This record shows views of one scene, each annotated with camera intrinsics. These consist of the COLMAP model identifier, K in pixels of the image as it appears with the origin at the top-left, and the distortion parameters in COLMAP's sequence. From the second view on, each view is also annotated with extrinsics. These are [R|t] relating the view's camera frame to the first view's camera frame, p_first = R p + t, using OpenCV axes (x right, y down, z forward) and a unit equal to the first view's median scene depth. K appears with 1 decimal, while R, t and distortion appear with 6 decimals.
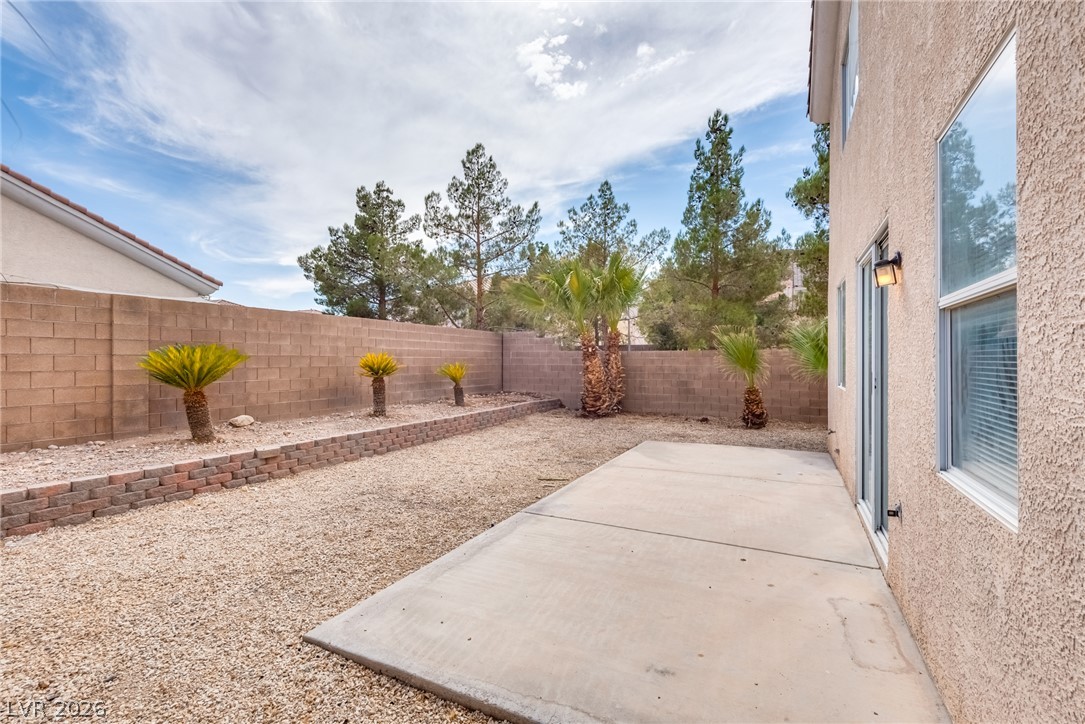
lens RADIAL K [[498.4, 0, 536.2], [0, 498.4, 360.2], [0, 0, 1]] dist [0.015396, -0.003602]
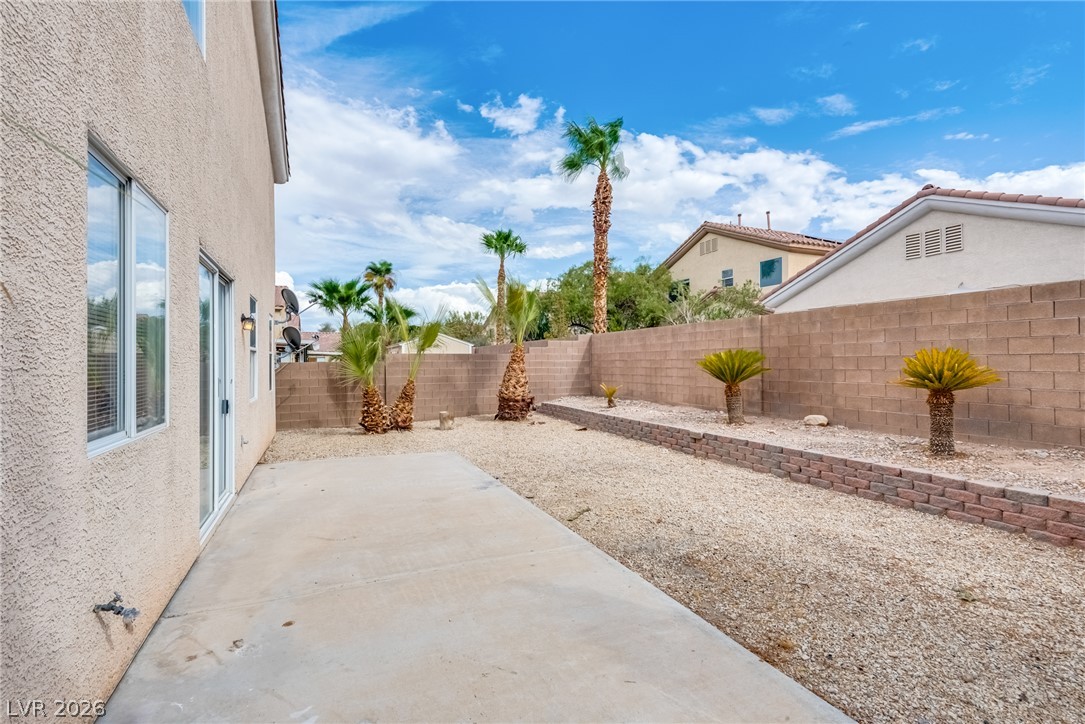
lens RADIAL K [[498.4, 0, 534.3], [0, 498.4, 357.5], [0, 0, 1]] dist [0.015396, -0.003602]
pose [[-0.645838, -0.001137, -0.763474, 0.539283], [0.008815, 0.999921, -0.008946, -0.003805], [0.763424, -0.012507, -0.645777, 1.148710]]
